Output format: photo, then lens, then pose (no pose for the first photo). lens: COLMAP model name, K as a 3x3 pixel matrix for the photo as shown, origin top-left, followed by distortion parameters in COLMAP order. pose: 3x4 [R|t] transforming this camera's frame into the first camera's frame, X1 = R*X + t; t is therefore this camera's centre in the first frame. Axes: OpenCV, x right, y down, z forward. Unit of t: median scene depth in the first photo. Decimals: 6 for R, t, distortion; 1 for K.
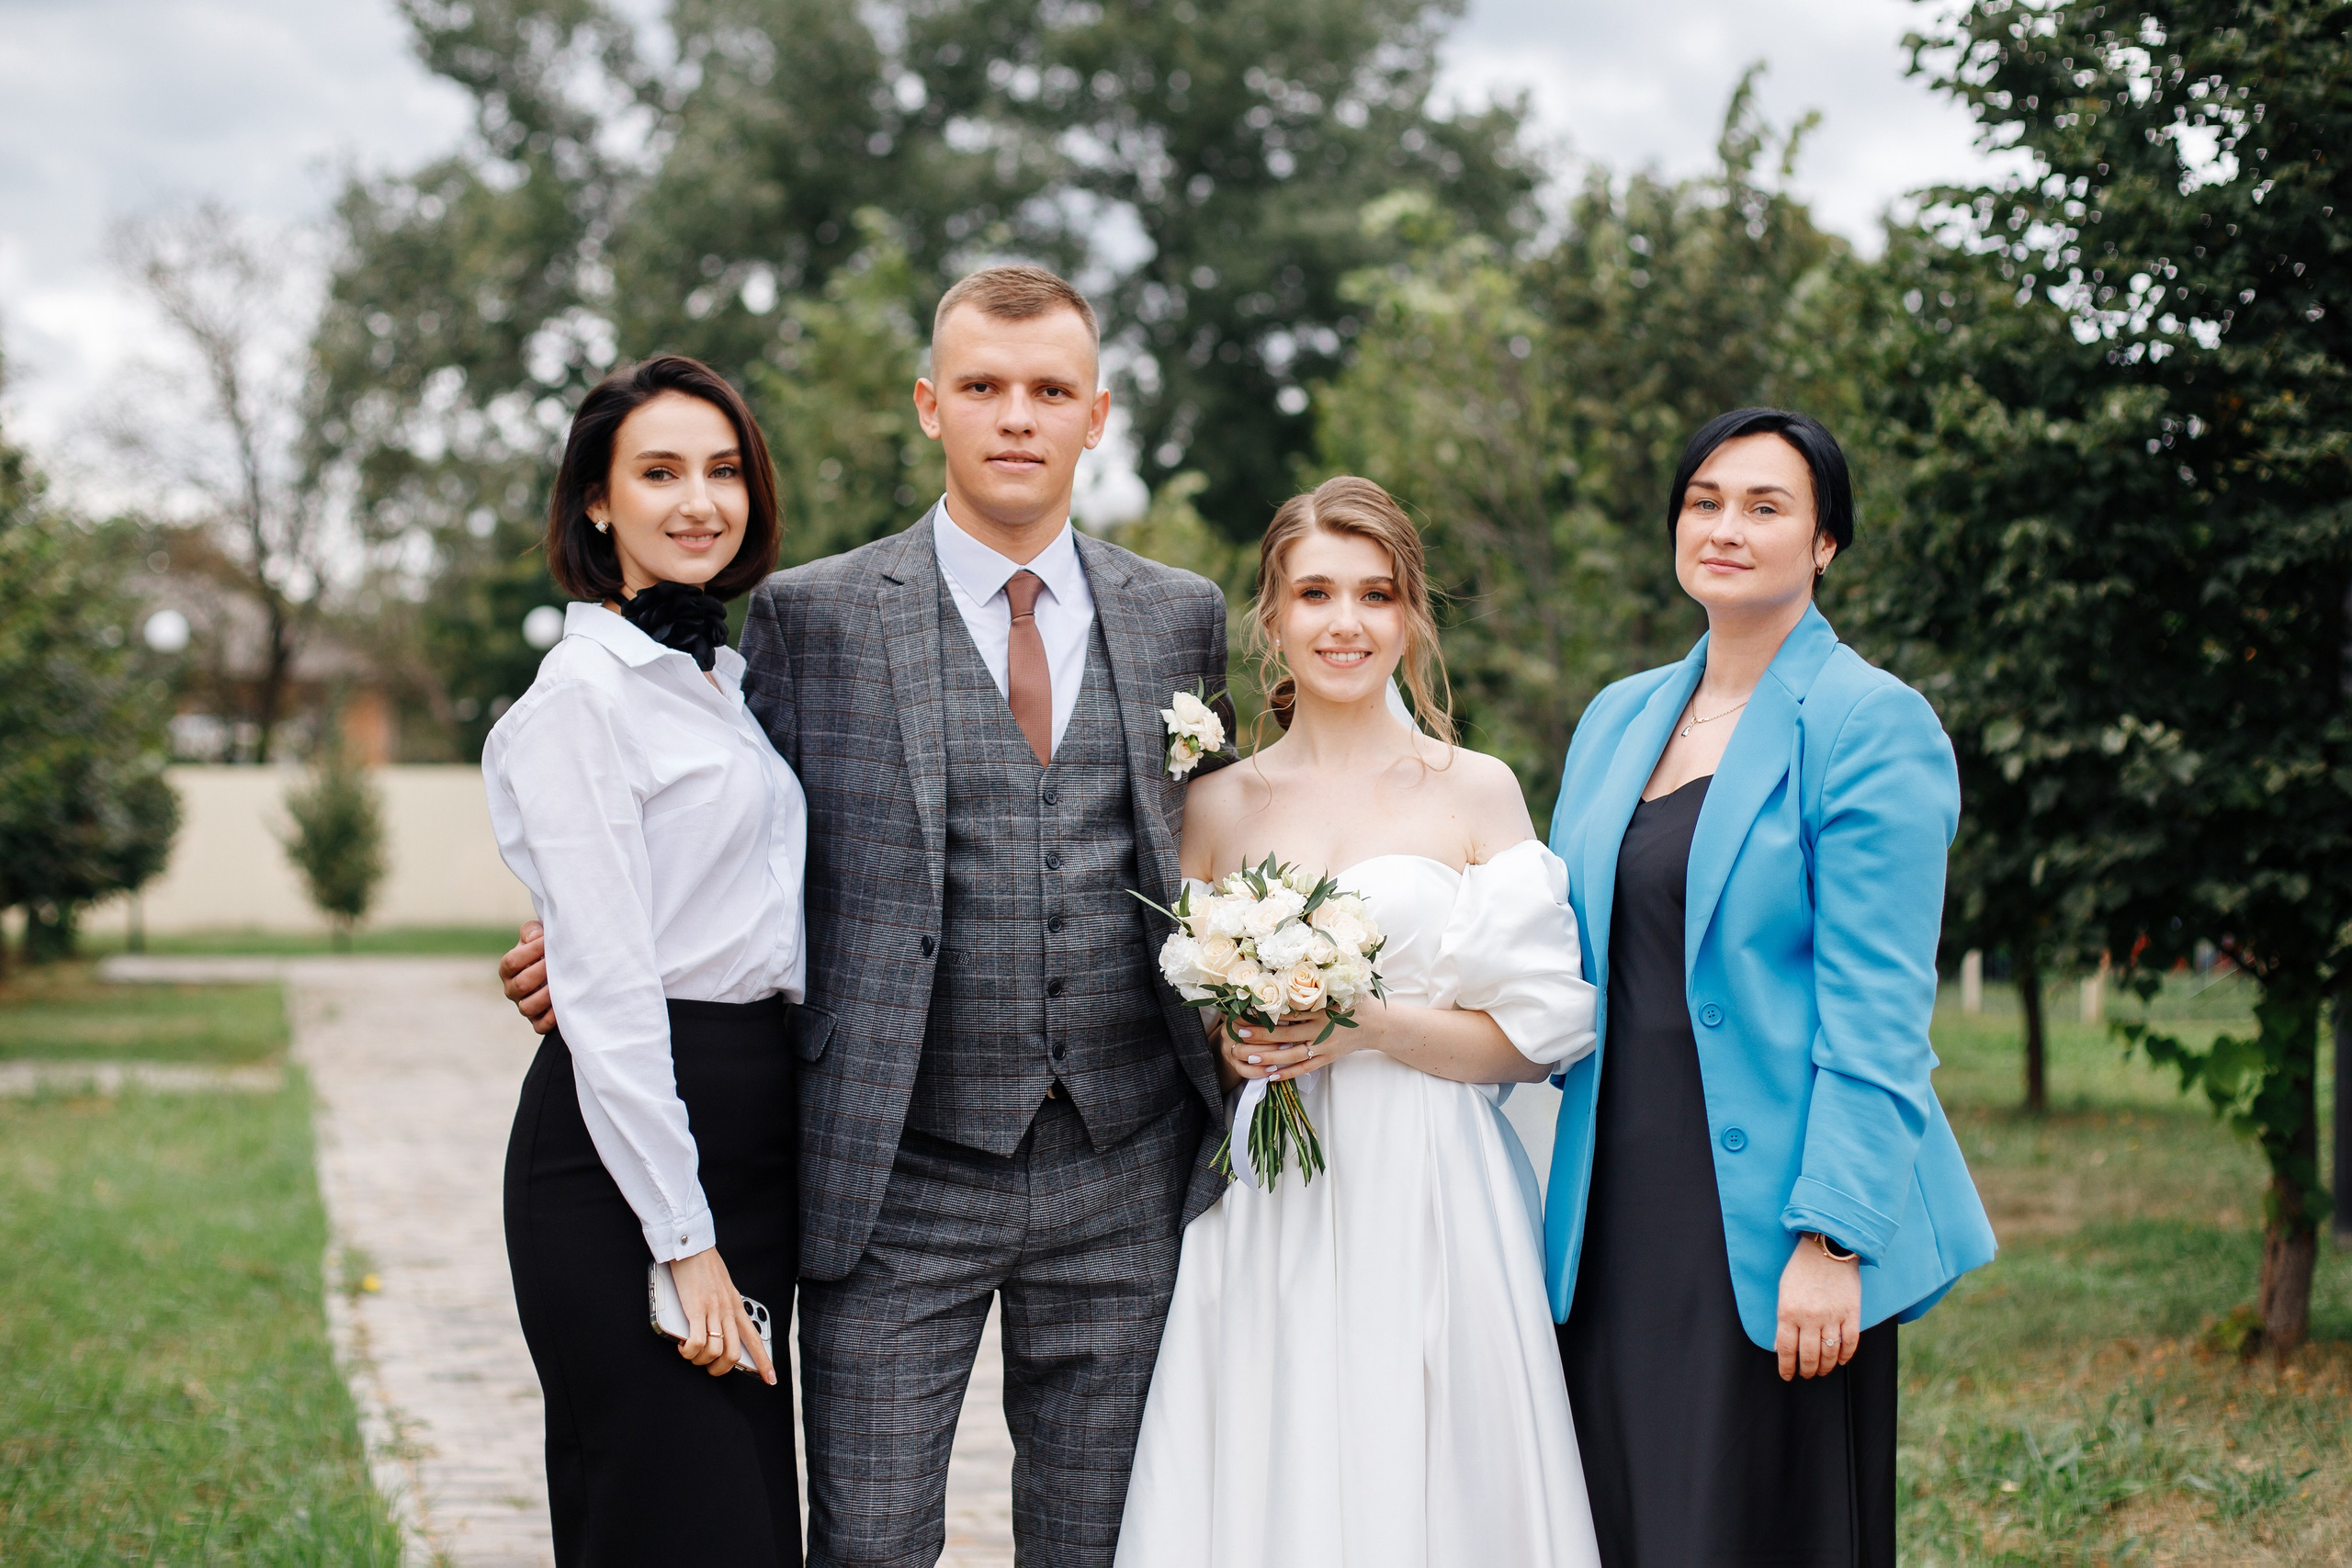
lens RADIAL K [[6883.8, 0, 1176.0], [0, 6883.8, 784.0], [0, 0, 1]] dist [-0.157368, 0.853020]
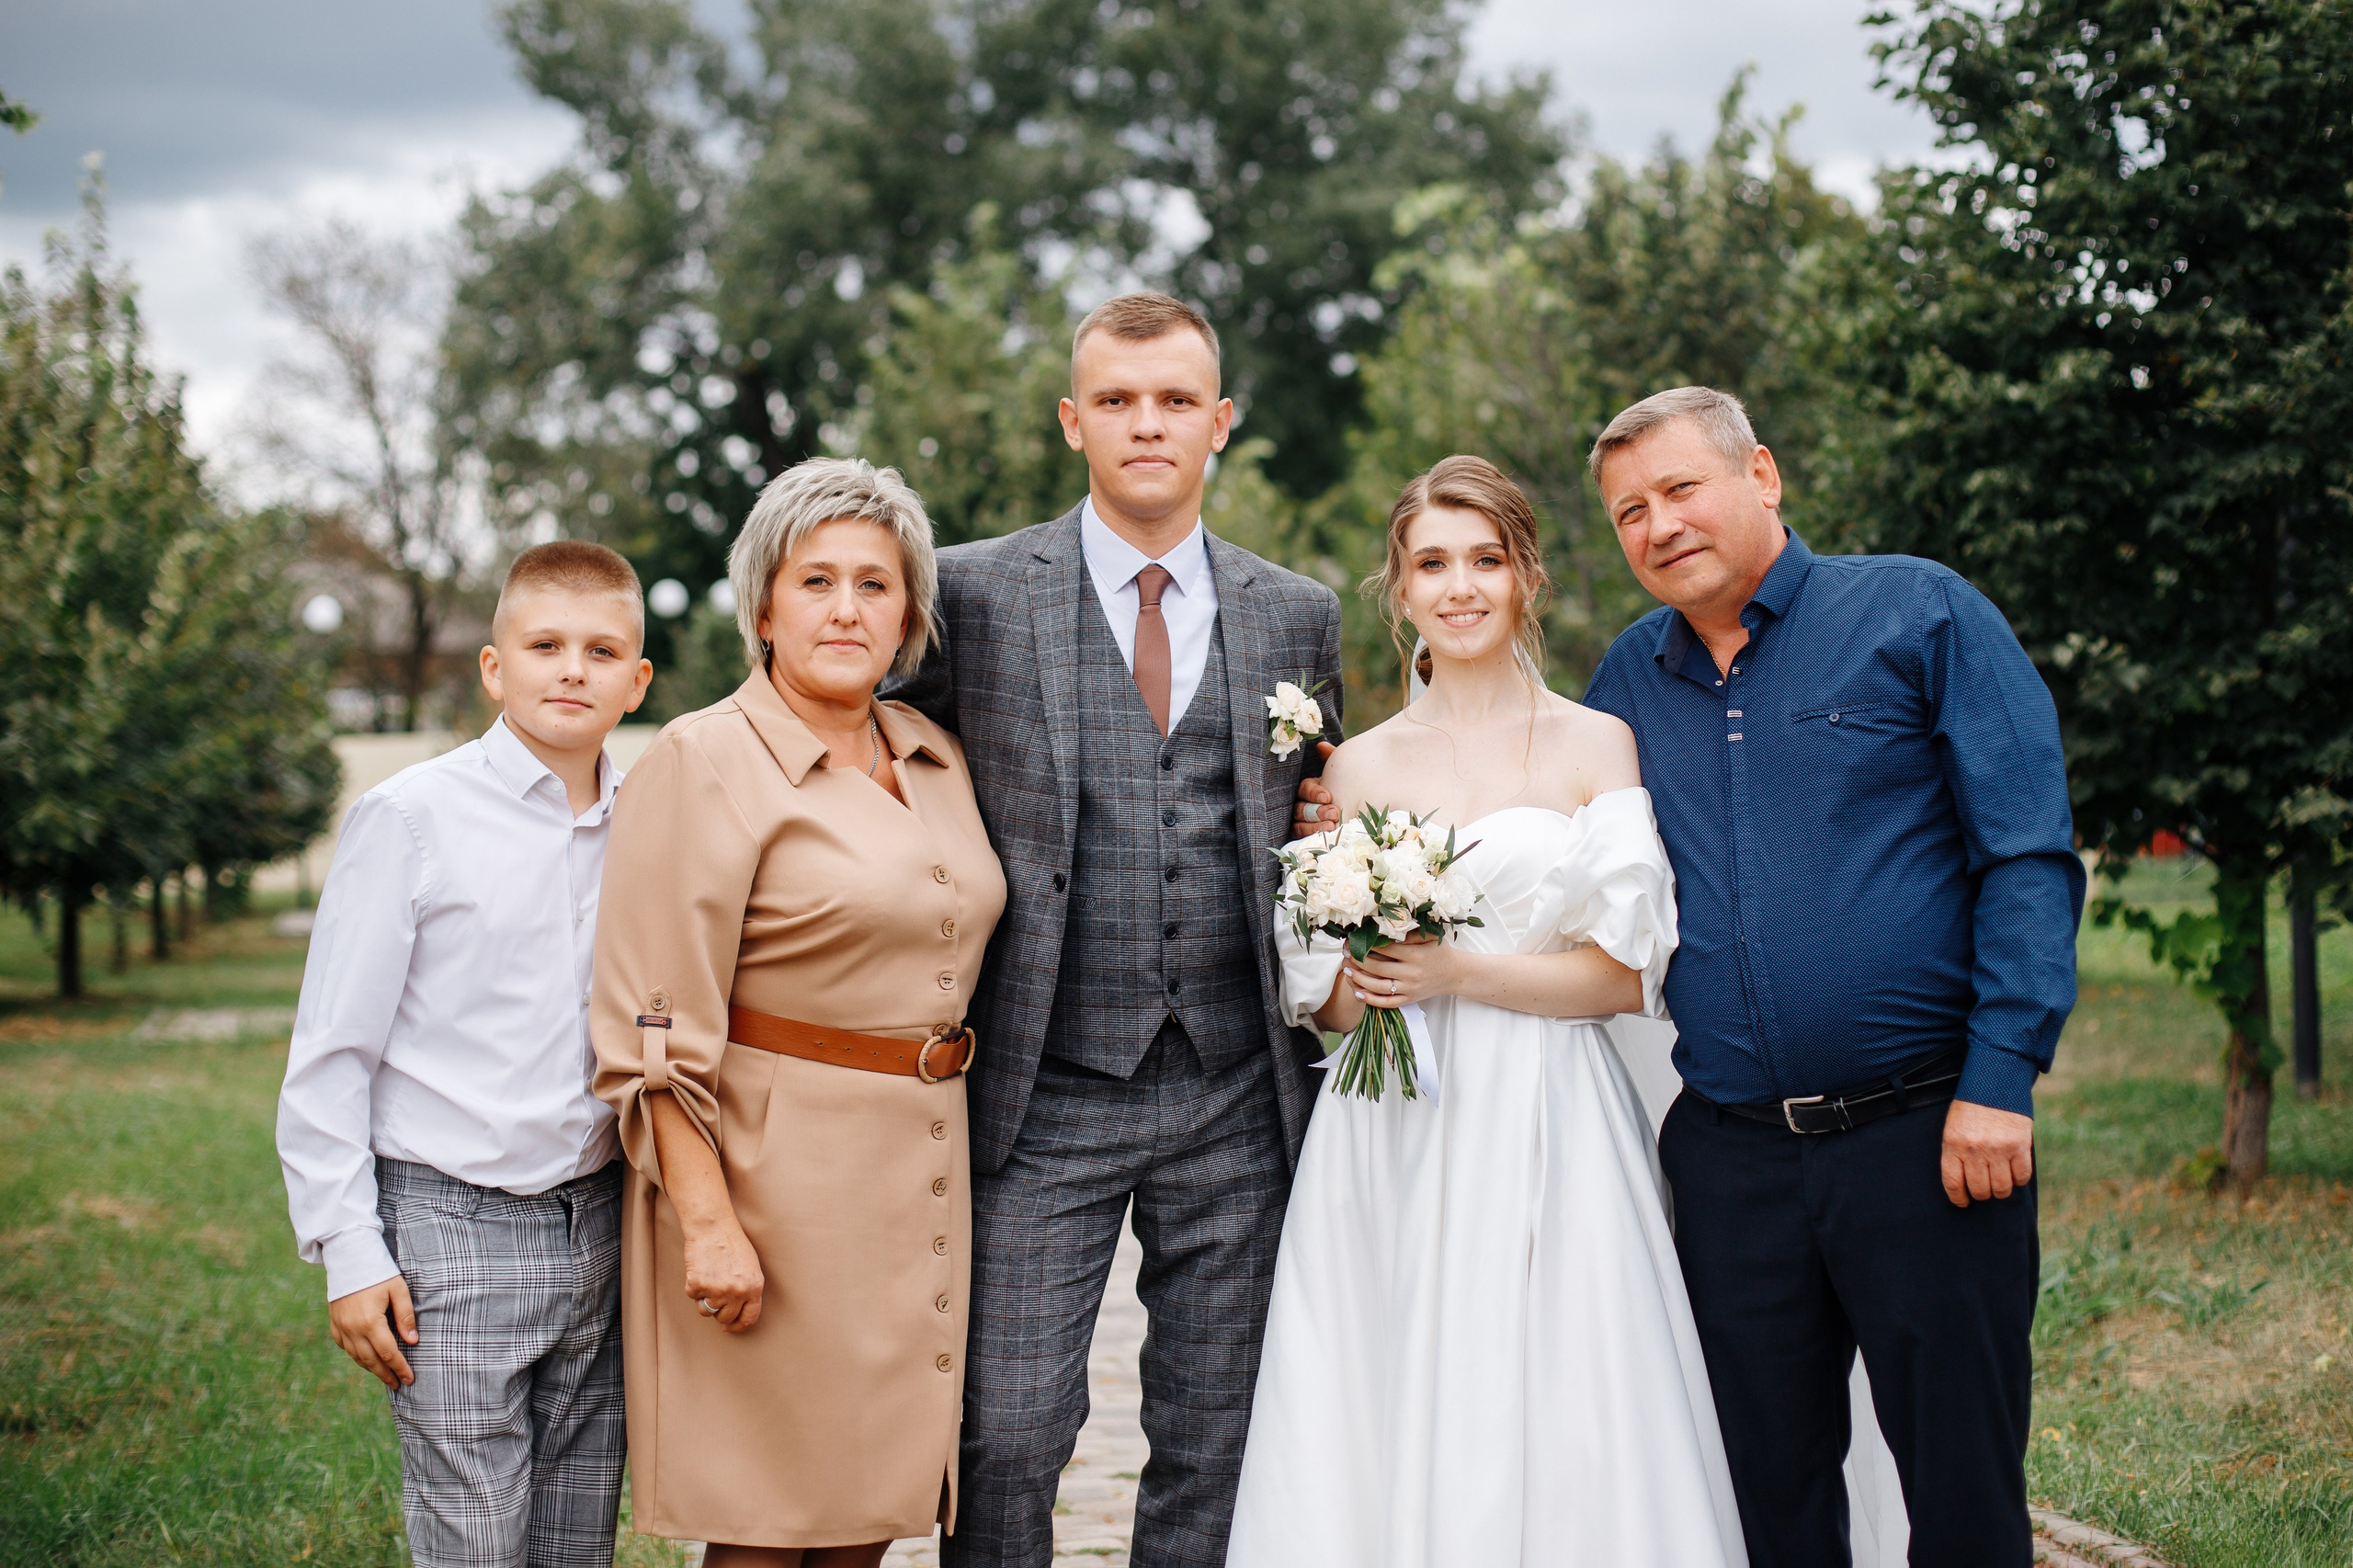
lens RADIAL K [[6887.3, 0, 1176.5], [0, 6887.3, 784.0], [0, 0, 1]] dist [-0.157368, 0.853020]
pose [[0.999301, -0.036710, -0.007050, -0.006208], [0.036786, 0.999263, 0.010979, -0.003251], [0.006642, -0.011231, 0.999915, -0.142935]]
